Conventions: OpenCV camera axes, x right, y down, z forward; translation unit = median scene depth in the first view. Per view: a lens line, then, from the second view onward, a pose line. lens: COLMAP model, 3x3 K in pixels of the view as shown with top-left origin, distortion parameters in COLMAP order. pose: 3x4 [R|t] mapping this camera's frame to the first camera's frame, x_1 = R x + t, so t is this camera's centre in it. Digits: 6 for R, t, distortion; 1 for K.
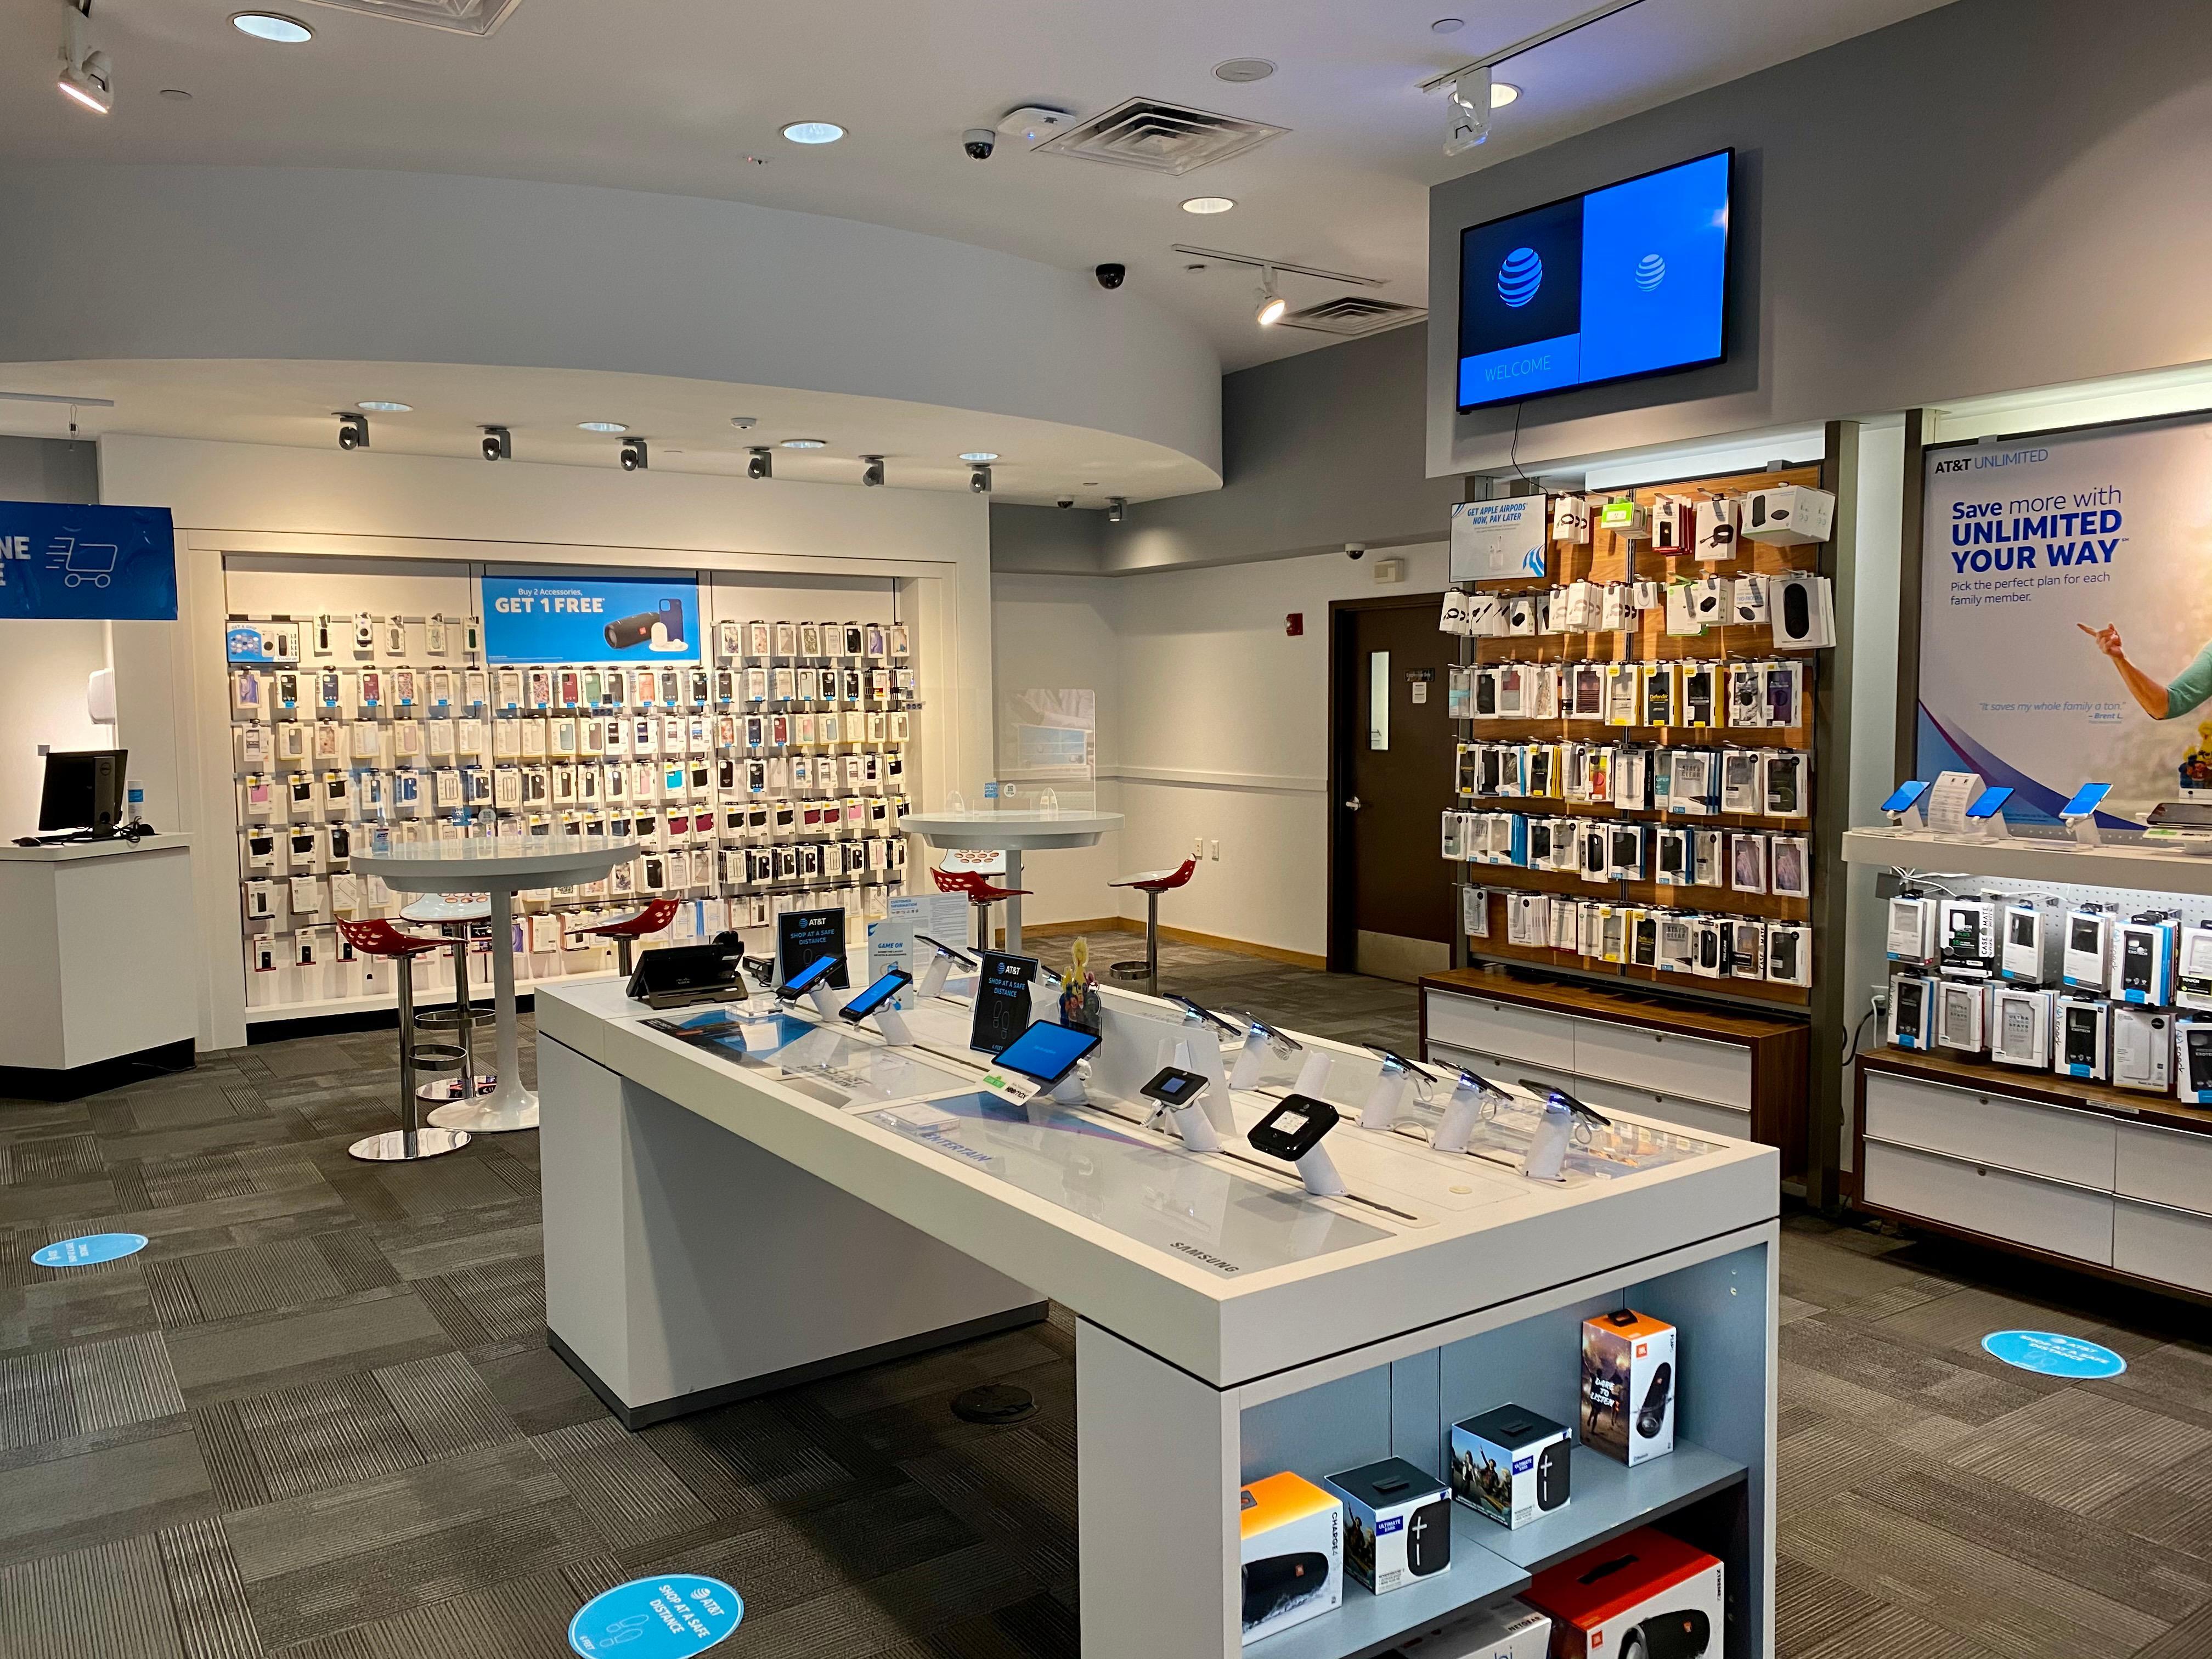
lens RADIAL K [[1676.2, 0, 1106.3], [0, 1676.2, 835.8], [0, 0, 1]] dist [0.004819, -0.004772]
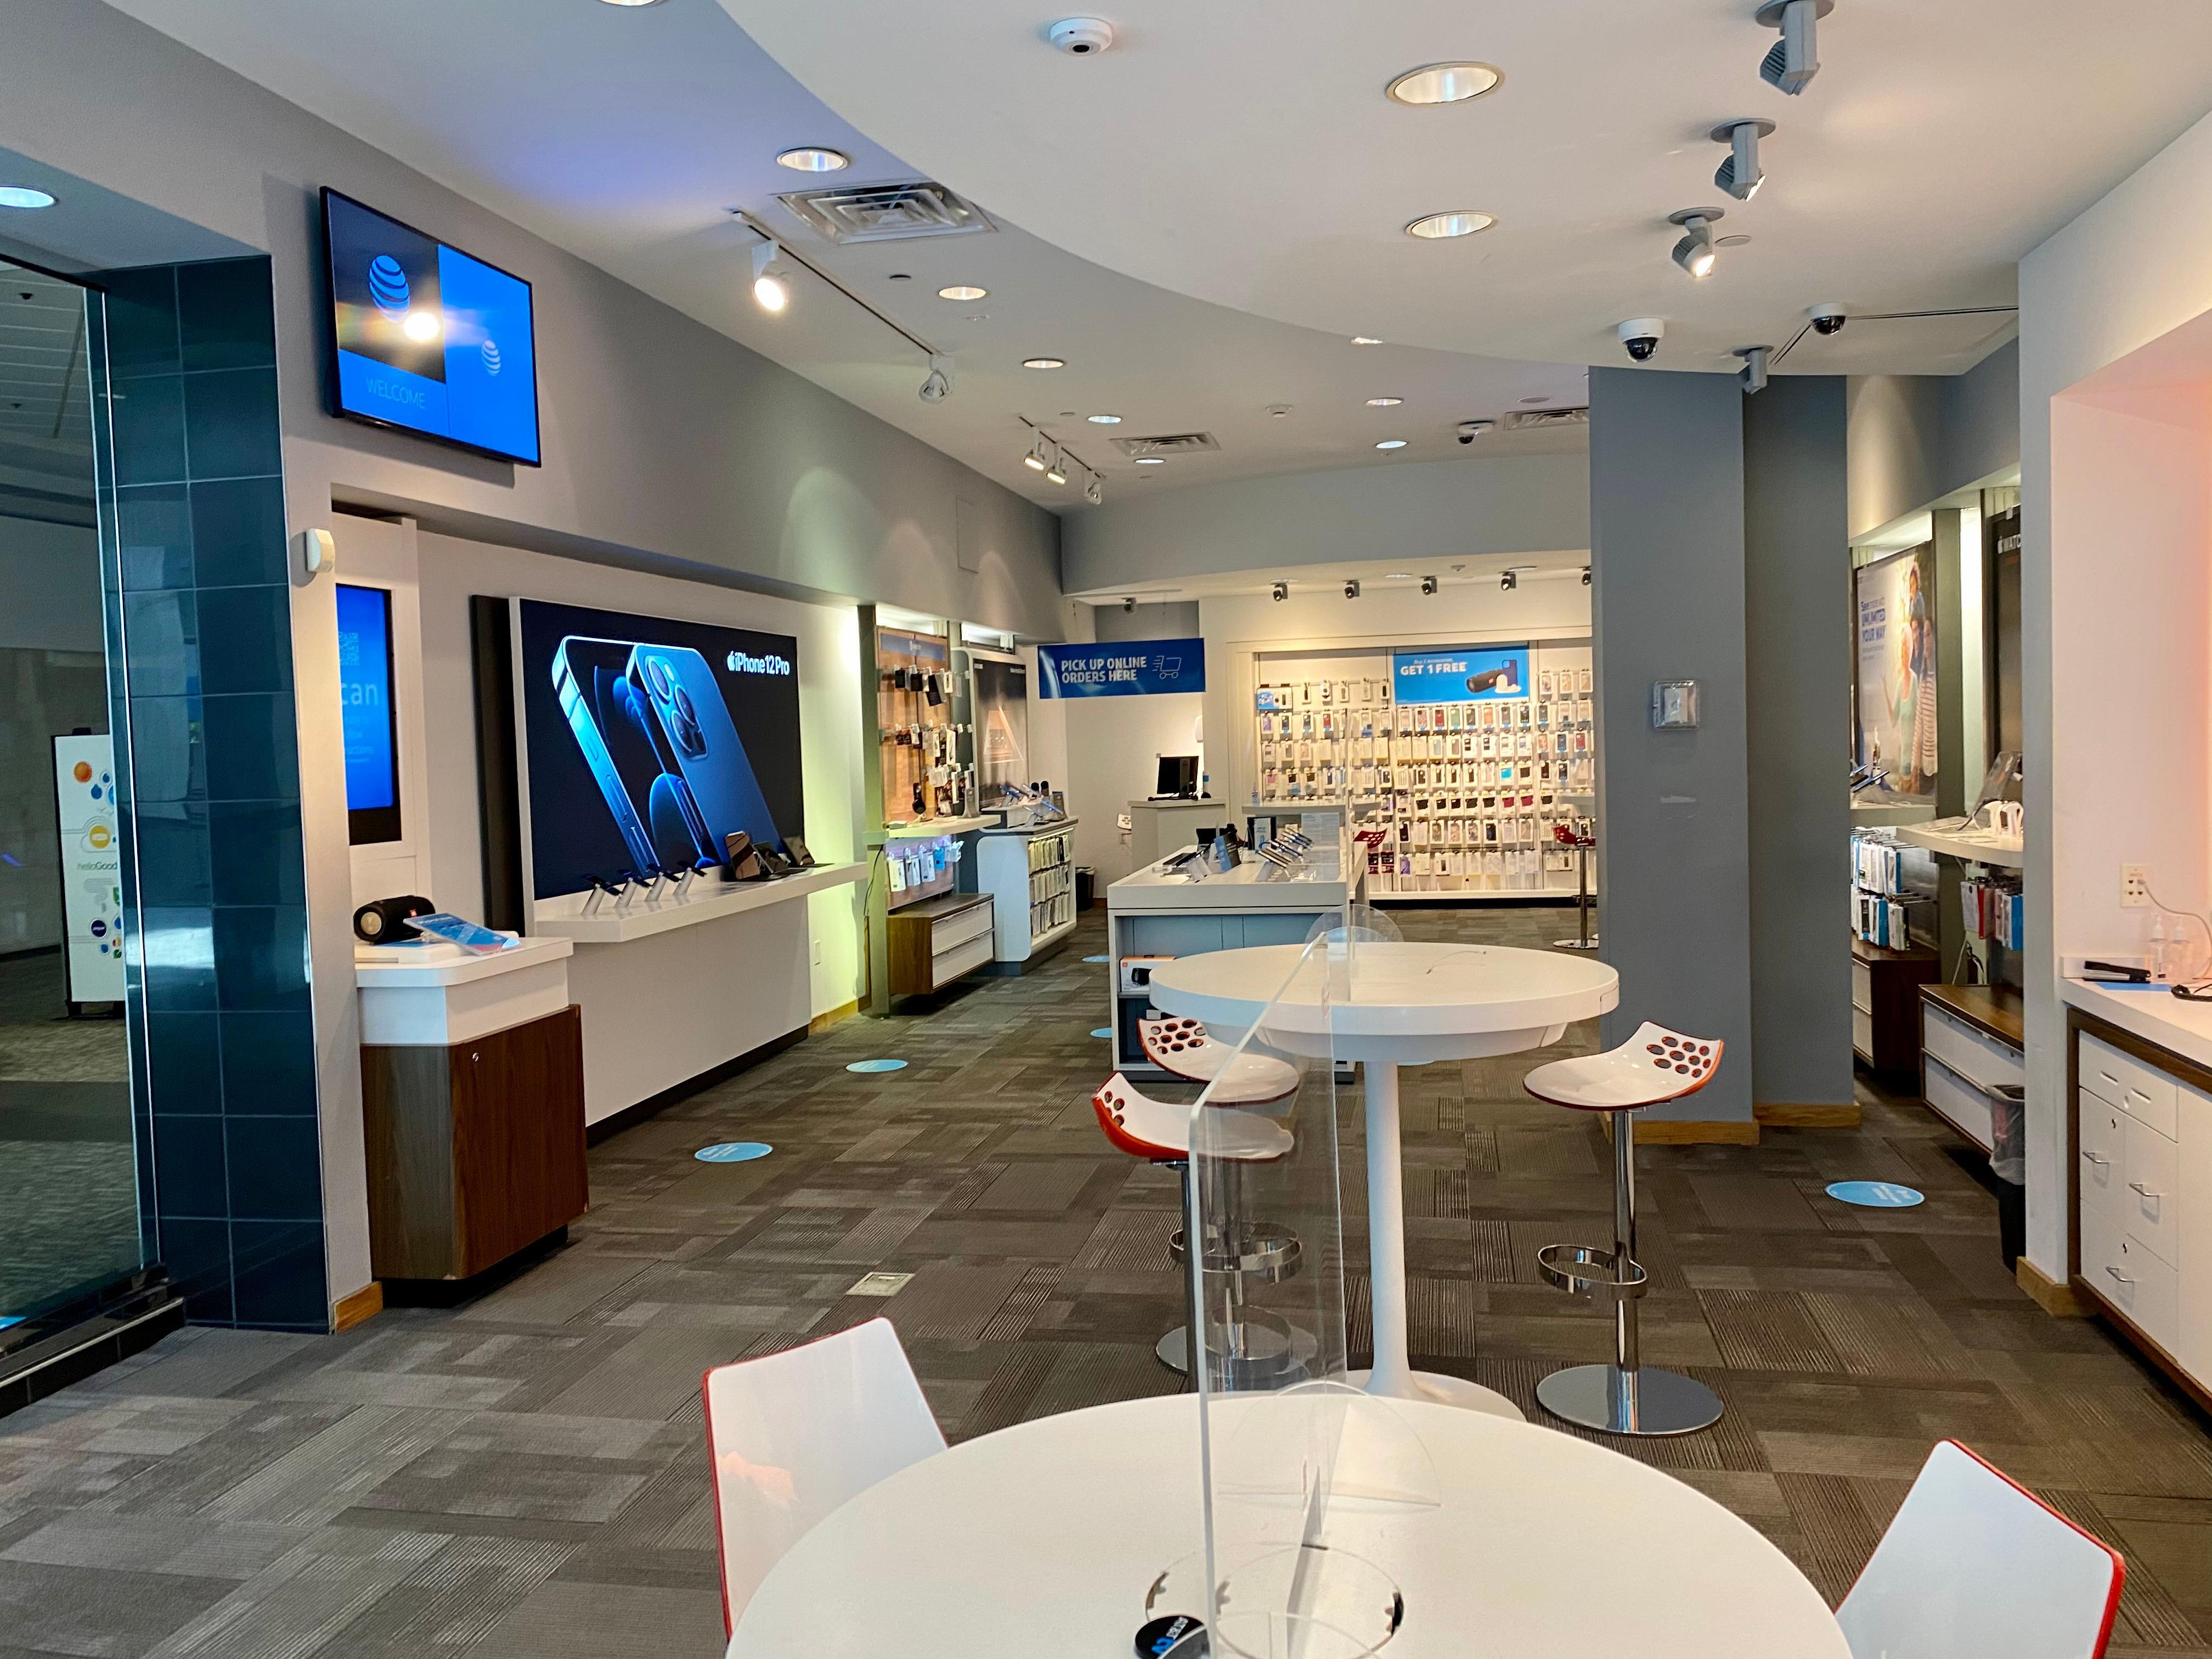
lens RADIAL K [[1676.2, 0, 1106.3], [0, 1676.2, 823.0], [0, 0, 1]] dist [0.004819, -0.004772]
pose [[0.701170, 0.020942, -0.712686, 0.625388], [-0.033615, 0.999428, -0.003704, 0.033039], [0.712201, 0.026554, 0.701473, -0.395463]]
